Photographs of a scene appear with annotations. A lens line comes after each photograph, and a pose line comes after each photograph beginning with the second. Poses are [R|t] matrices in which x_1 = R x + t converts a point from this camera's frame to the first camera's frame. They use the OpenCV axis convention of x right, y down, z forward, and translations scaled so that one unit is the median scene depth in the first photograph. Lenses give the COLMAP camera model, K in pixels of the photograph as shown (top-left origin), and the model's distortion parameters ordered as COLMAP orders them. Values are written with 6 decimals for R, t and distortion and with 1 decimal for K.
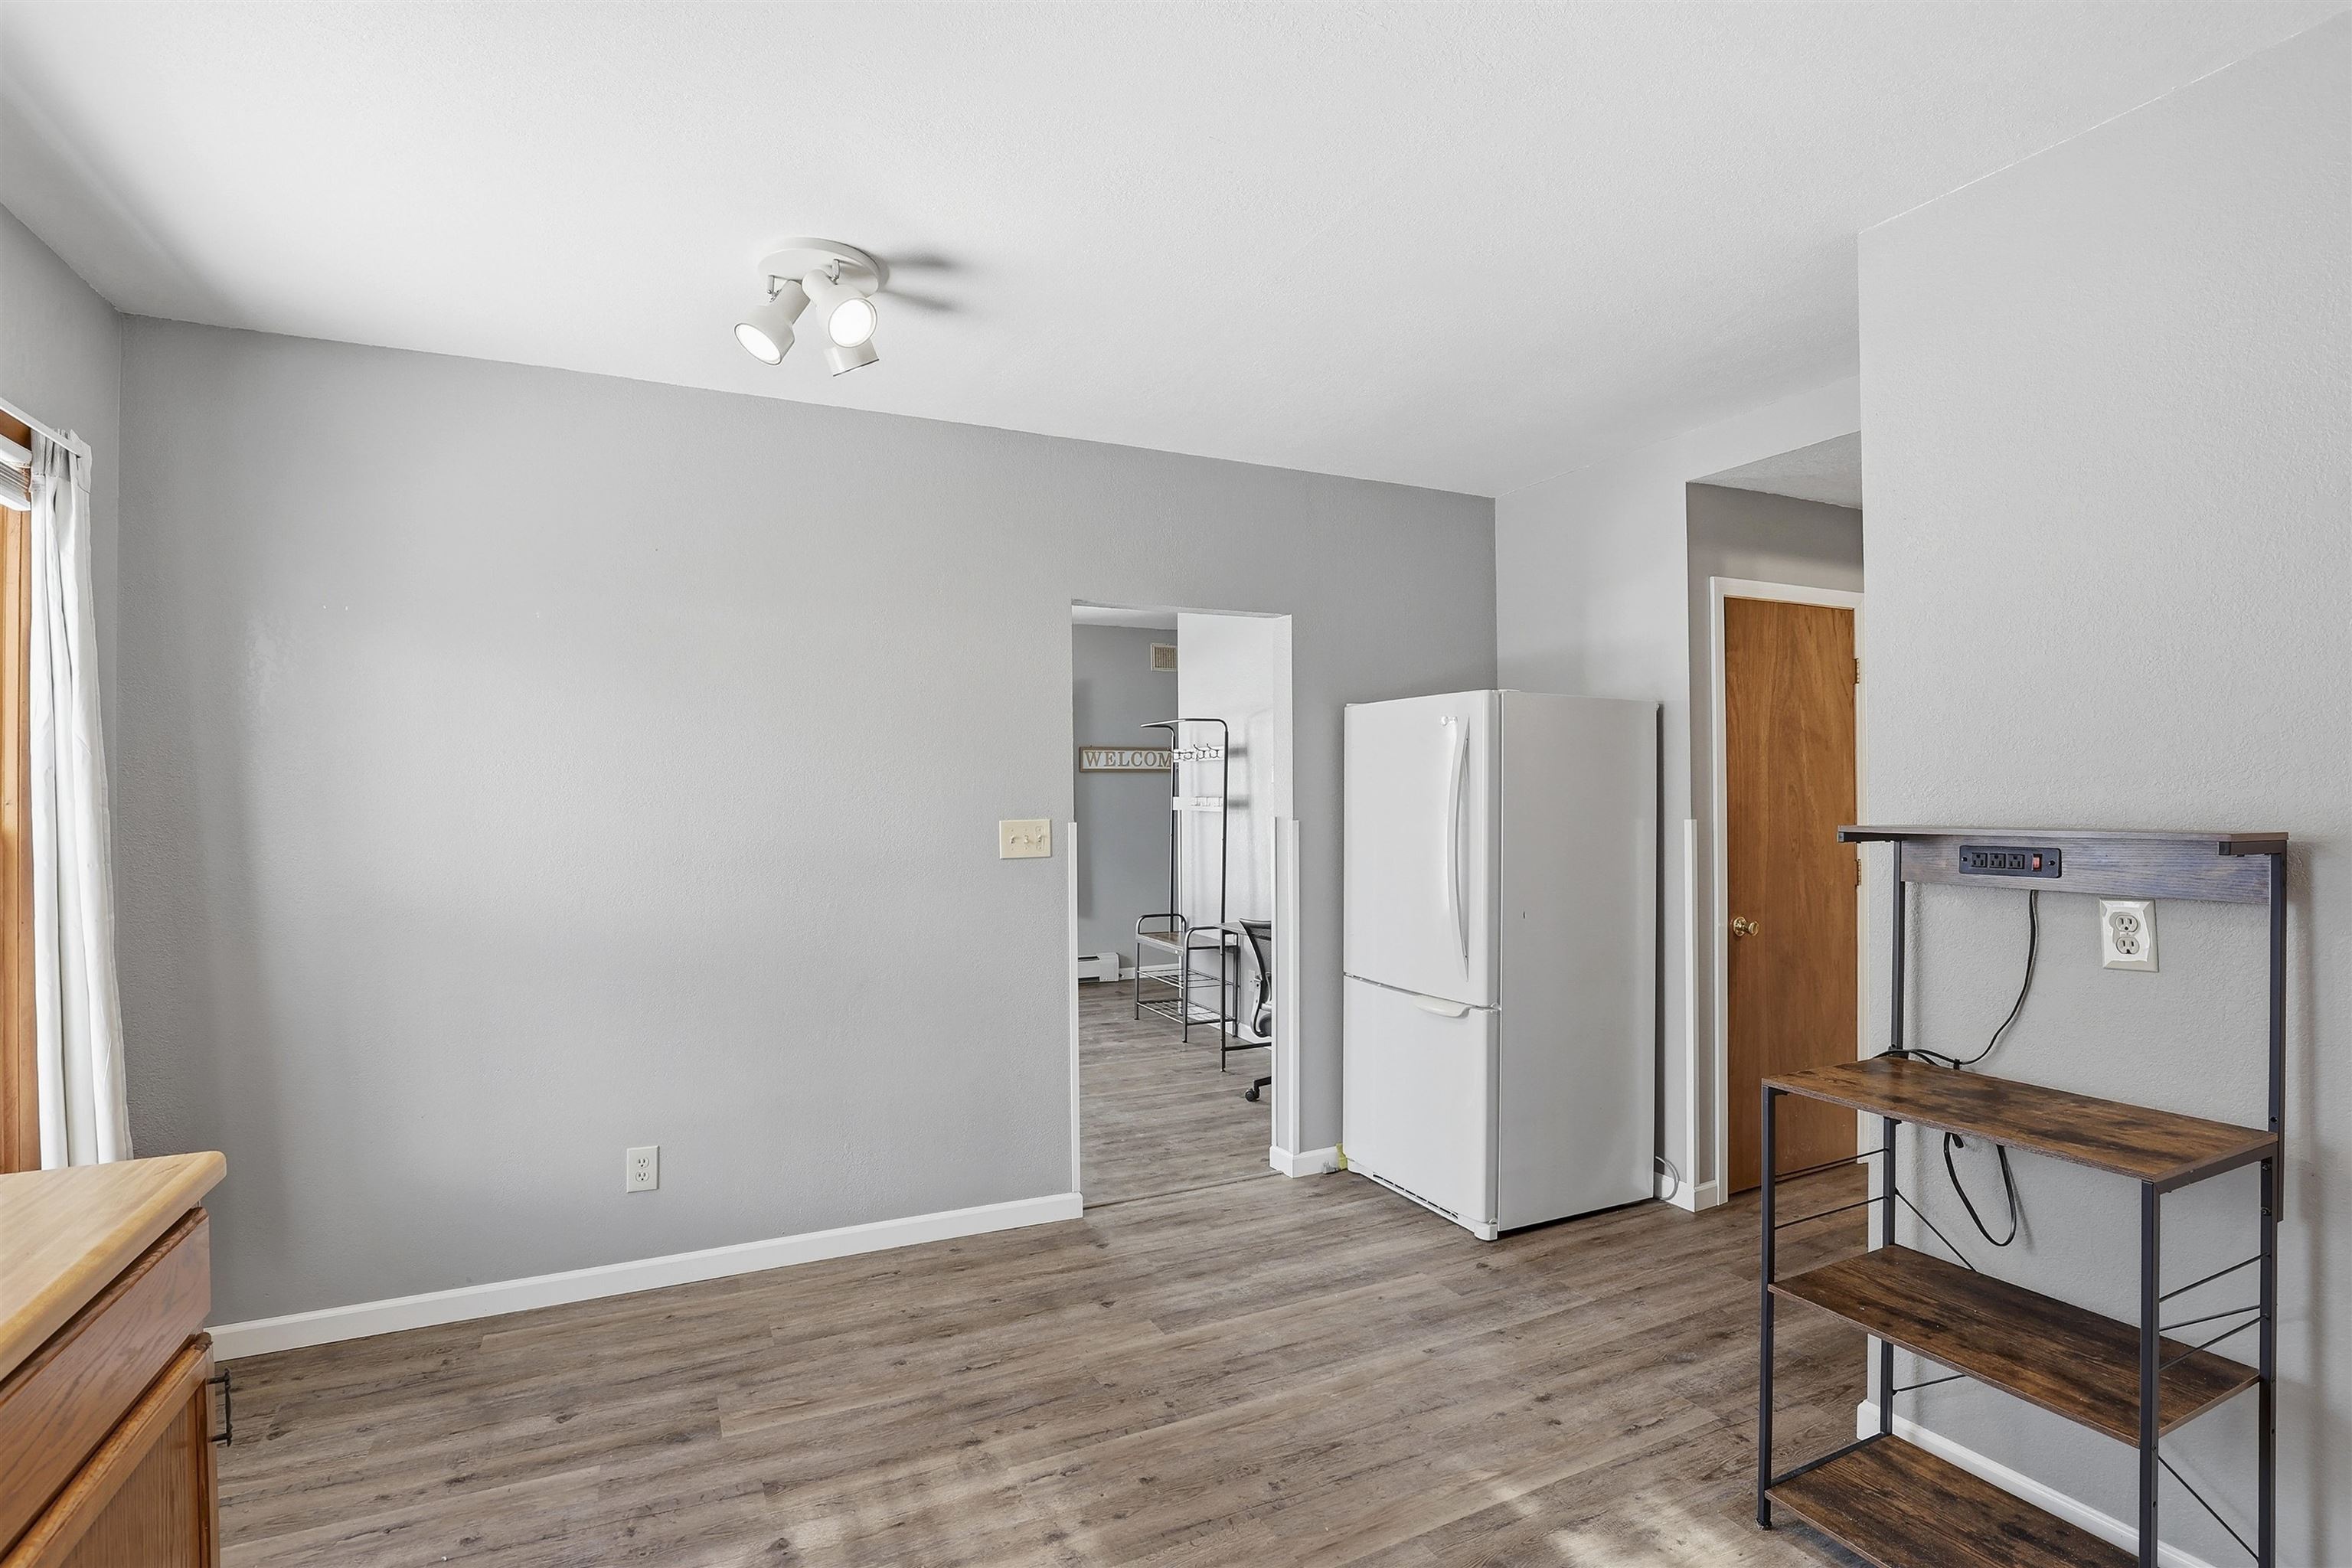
lens RADIAL K [[1088.7, 0, 1172.3], [0, 1088.7, 781.7], [0, 0, 1]] dist [-0.031034, -0.000522]
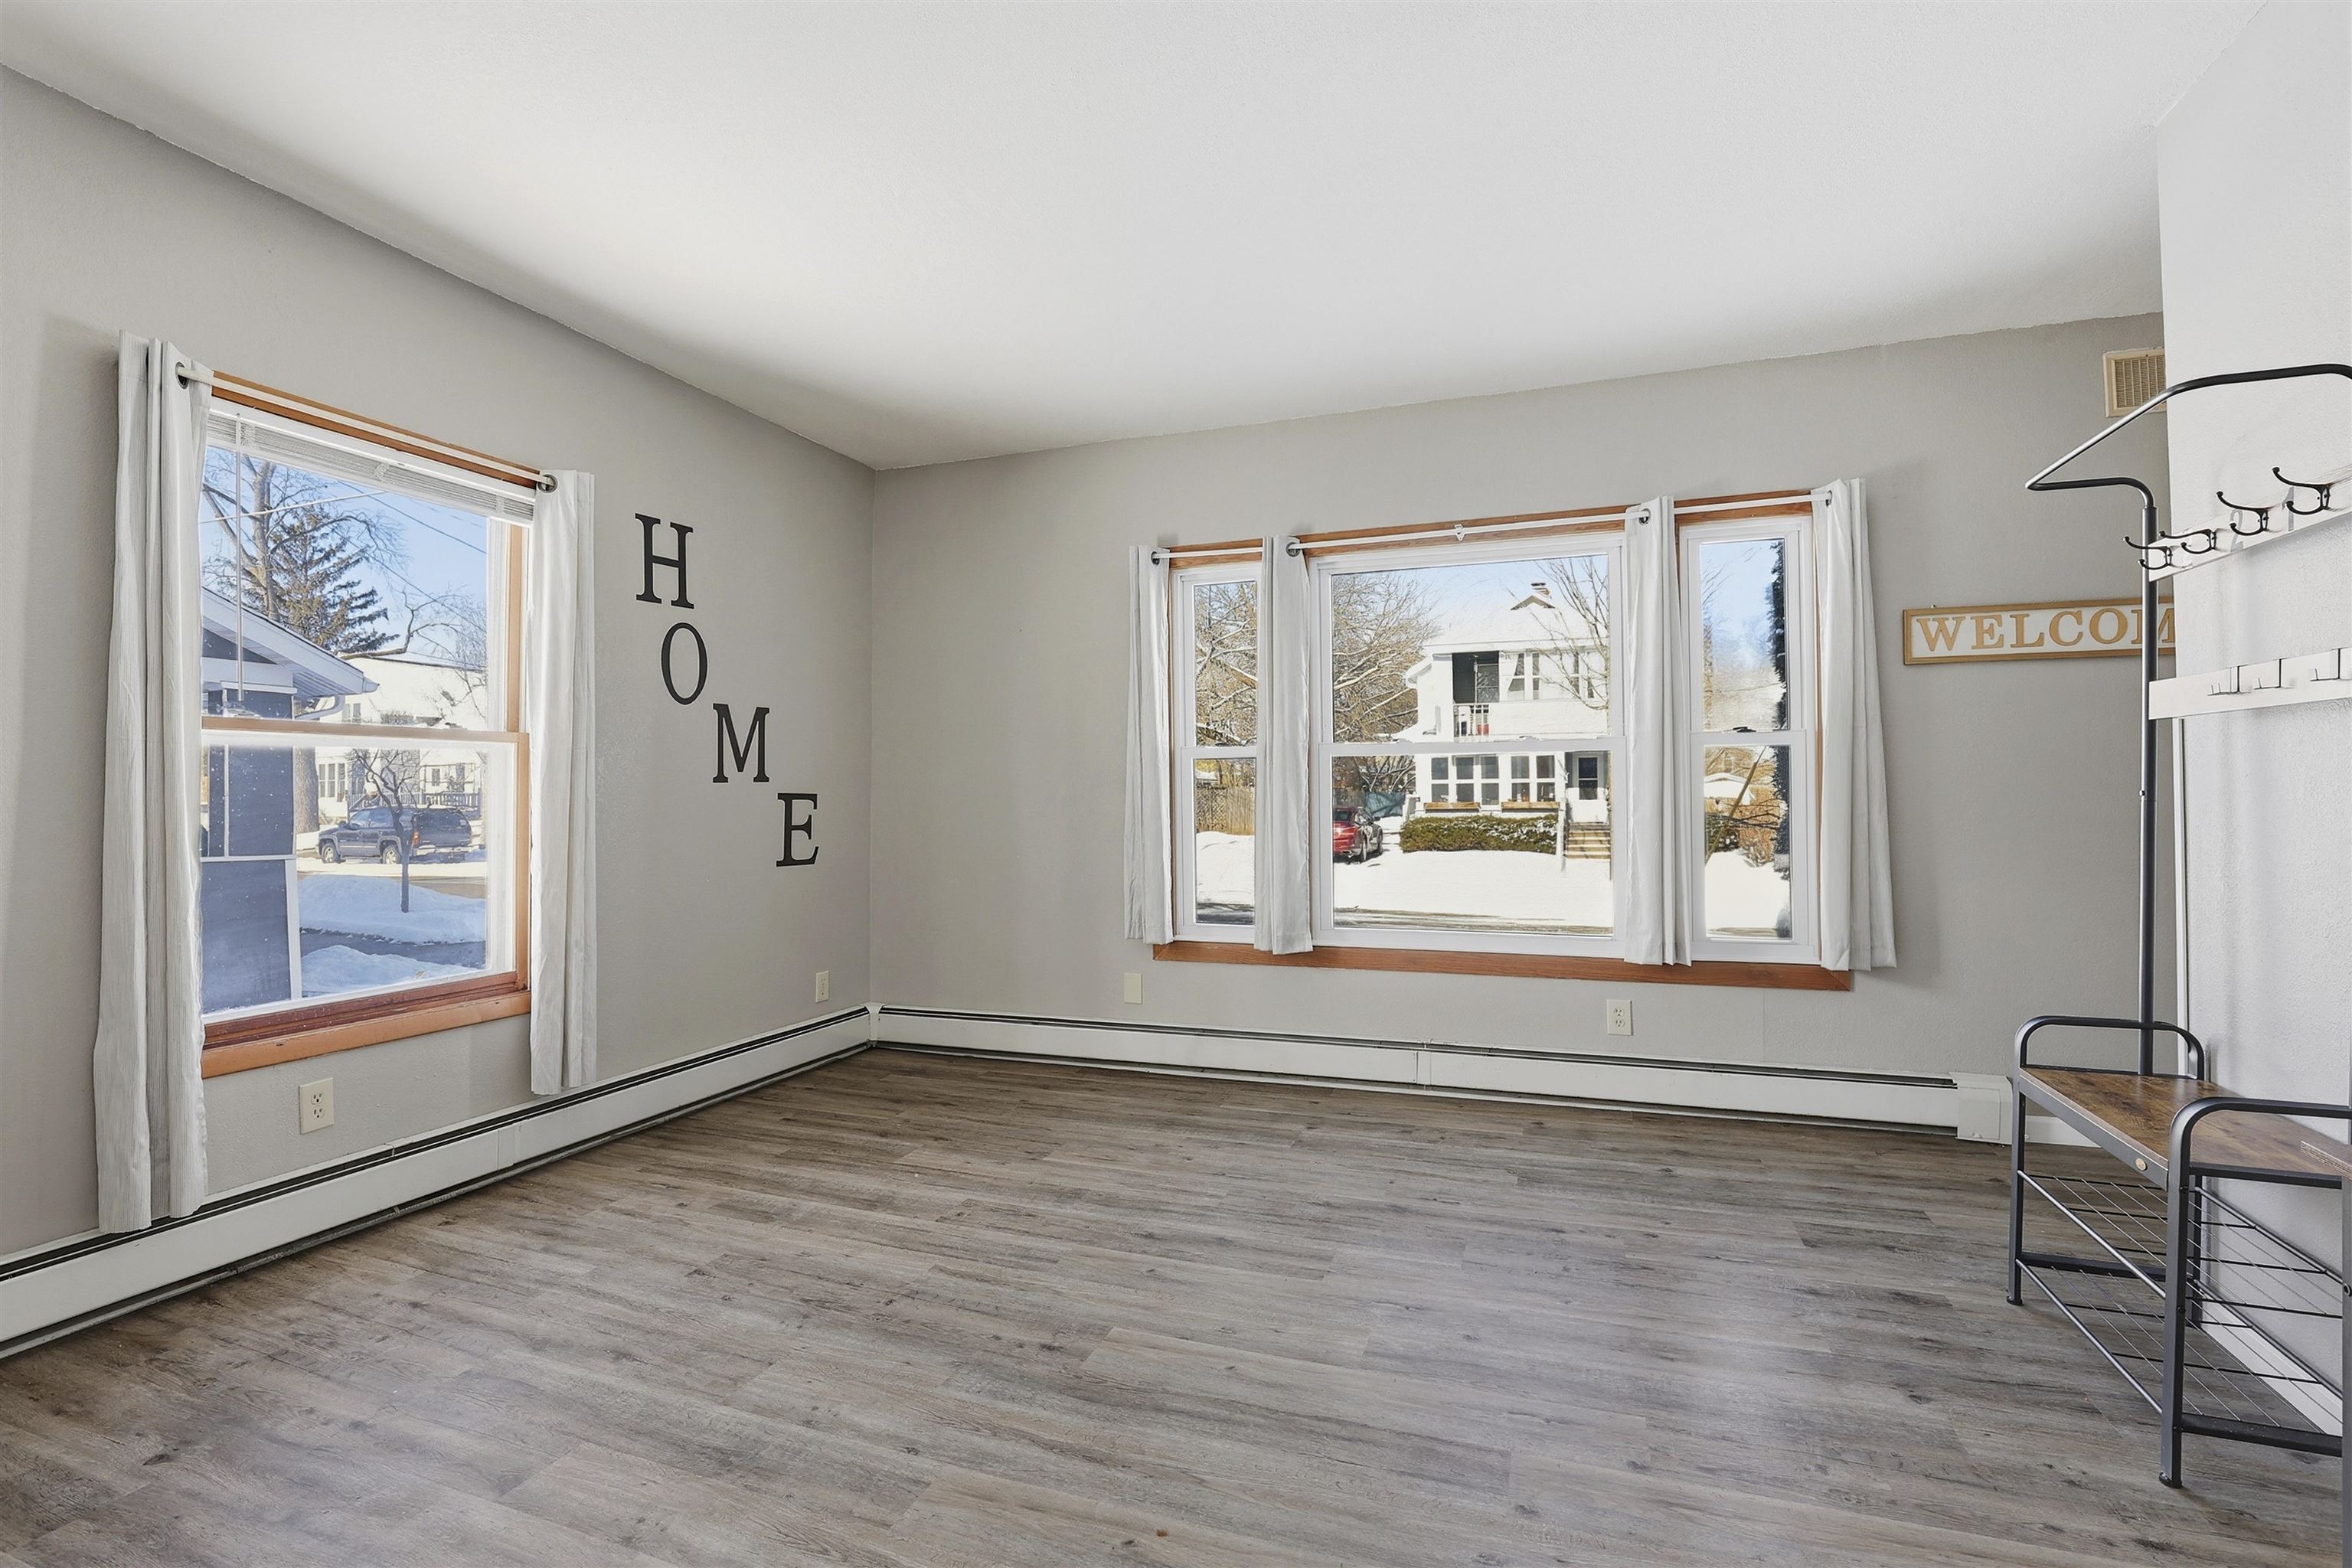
lens RADIAL K [[1088.7, 0, 1172.6], [0, 1088.7, 779.3], [0, 0, 1]] dist [-0.031034, -0.000522]
pose [[0.700016, -0.008567, -0.714076, 0.020739], [0.004242, 0.999960, -0.007838, 0.043090], [0.714114, 0.002458, 0.700025, 0.502110]]
